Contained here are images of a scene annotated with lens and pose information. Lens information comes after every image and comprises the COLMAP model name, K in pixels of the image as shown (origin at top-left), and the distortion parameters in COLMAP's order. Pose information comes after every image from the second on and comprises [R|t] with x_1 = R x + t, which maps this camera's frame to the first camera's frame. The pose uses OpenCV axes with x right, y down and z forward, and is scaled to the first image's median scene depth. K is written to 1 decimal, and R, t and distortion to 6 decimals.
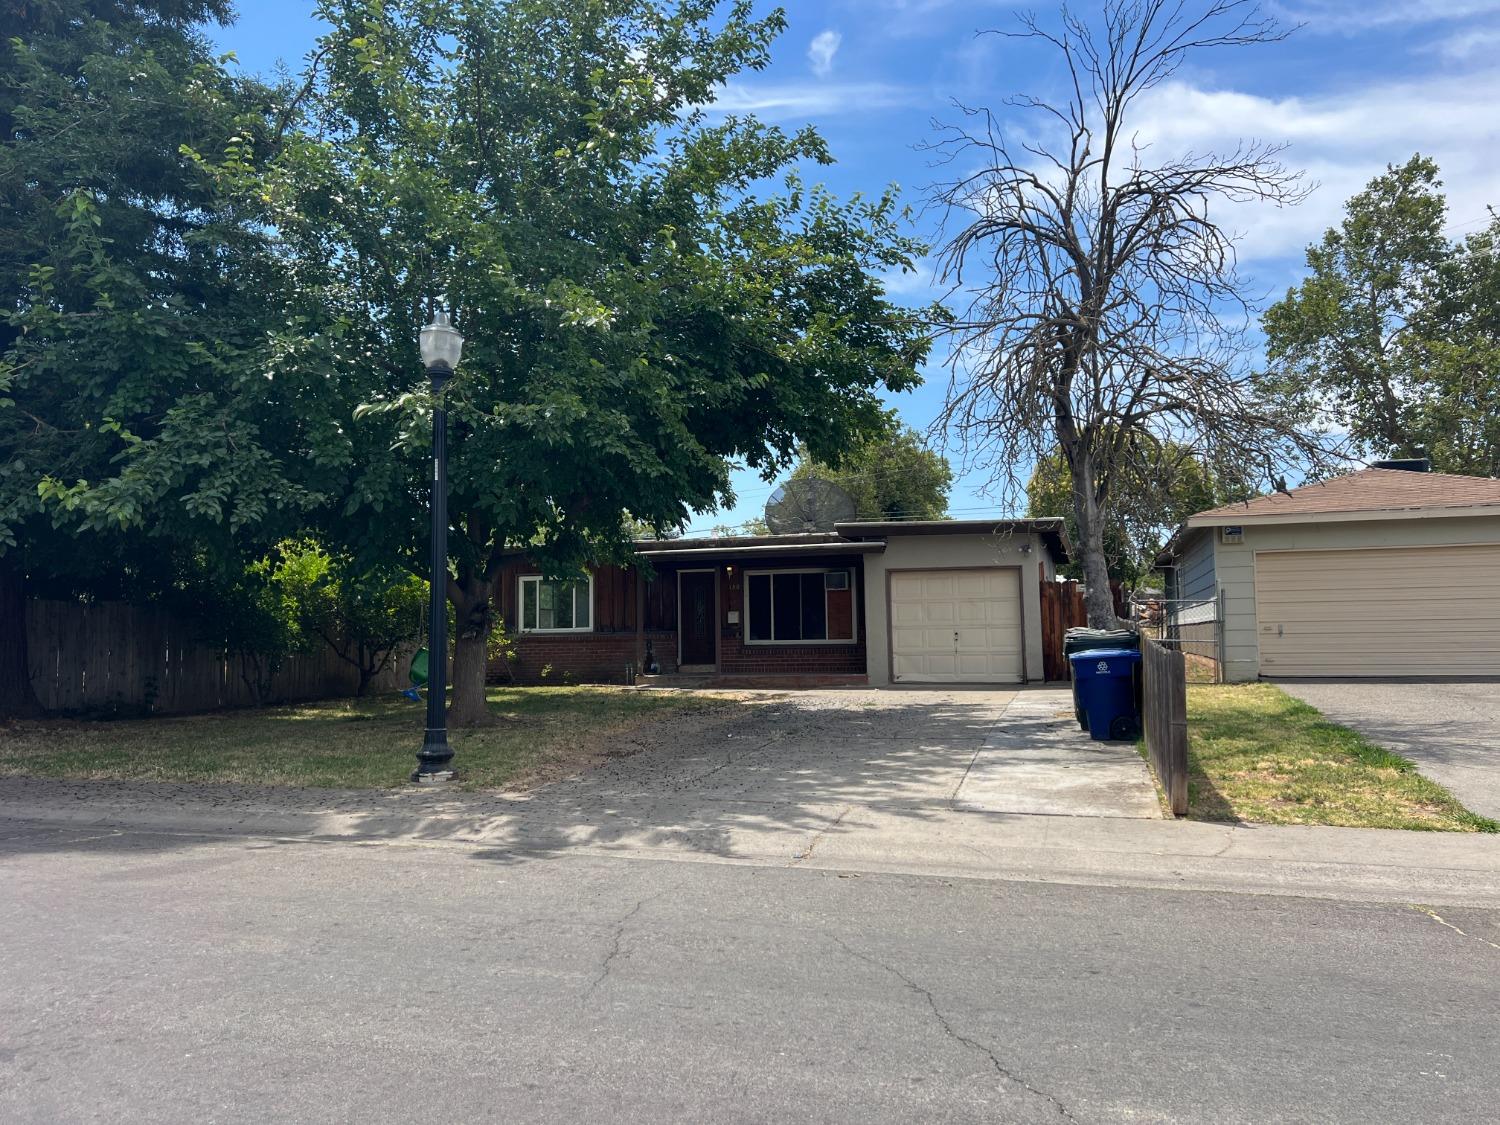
lens RADIAL K [[1125.2, 0, 749.7], [0, 1125.2, 555.7], [0, 0, 1]] dist [0.004990, -0.022530]
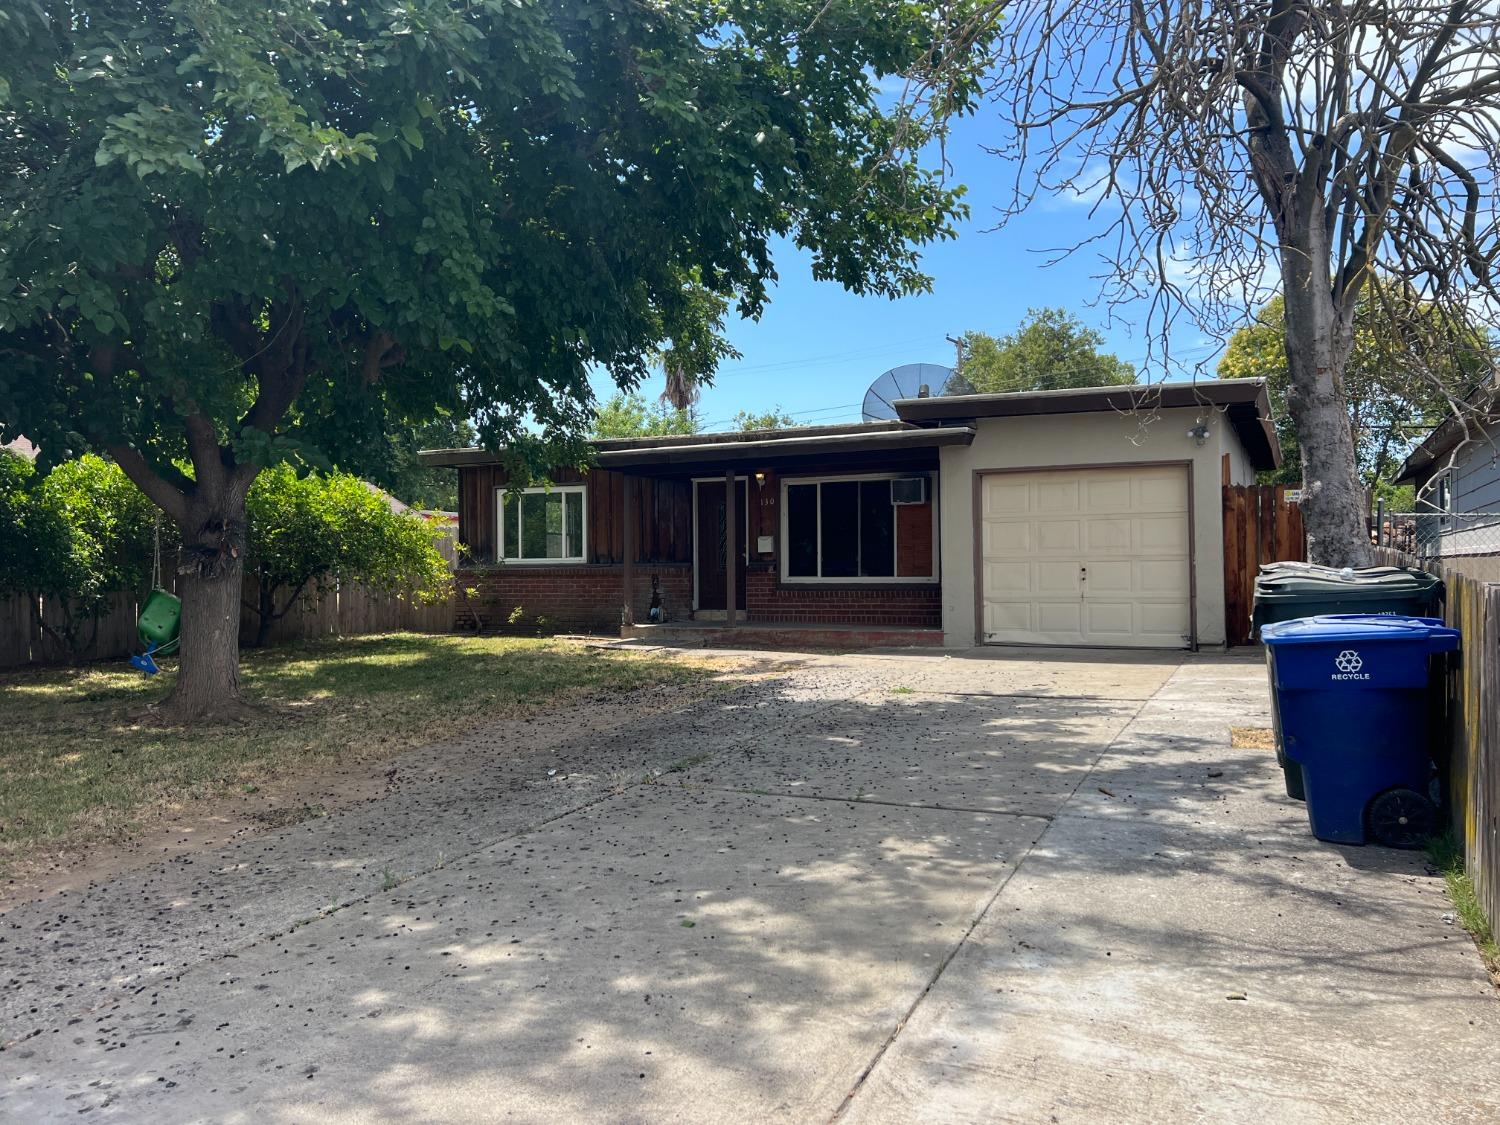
lens RADIAL K [[1125.2, 0, 746.5], [0, 1125.2, 571.4], [0, 0, 1]] dist [0.004990, -0.022530]
pose [[0.986544, 0.005022, -0.163419, 0.101048], [0.007453, 0.997108, 0.075631, 0.021146], [0.163326, -0.075831, 0.983653, 0.345931]]
